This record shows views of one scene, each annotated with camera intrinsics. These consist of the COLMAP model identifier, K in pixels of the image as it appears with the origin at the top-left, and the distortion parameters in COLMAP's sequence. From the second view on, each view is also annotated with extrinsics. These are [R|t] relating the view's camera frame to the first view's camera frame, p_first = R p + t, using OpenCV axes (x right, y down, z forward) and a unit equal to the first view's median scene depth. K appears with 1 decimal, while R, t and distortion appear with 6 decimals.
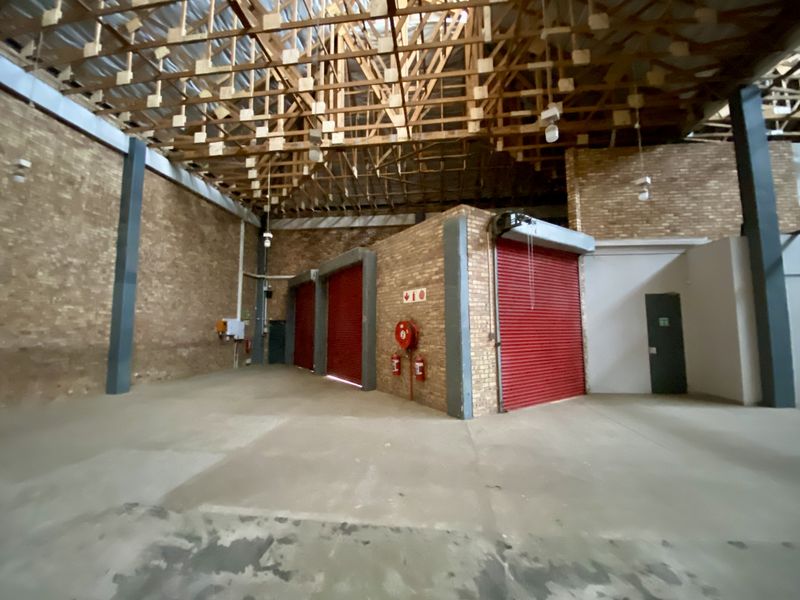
lens RADIAL K [[324.1, 0, 397.6], [0, 324.1, 298.6], [0, 0, 1]] dist [0.028218, -0.024415]
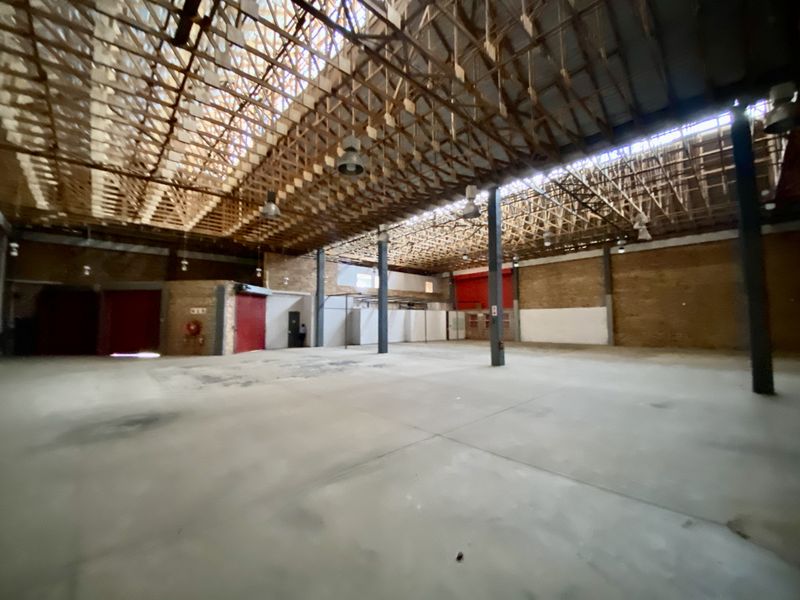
lens RADIAL K [[324.1, 0, 397.6], [0, 324.1, 298.6], [0, 0, 1]] dist [0.028218, -0.024415]
pose [[0.648514, 0.056929, 0.759071, -0.775561], [-0.065467, 0.997676, -0.018893, -0.139843], [-0.758382, -0.037442, 0.650734, -1.562224]]
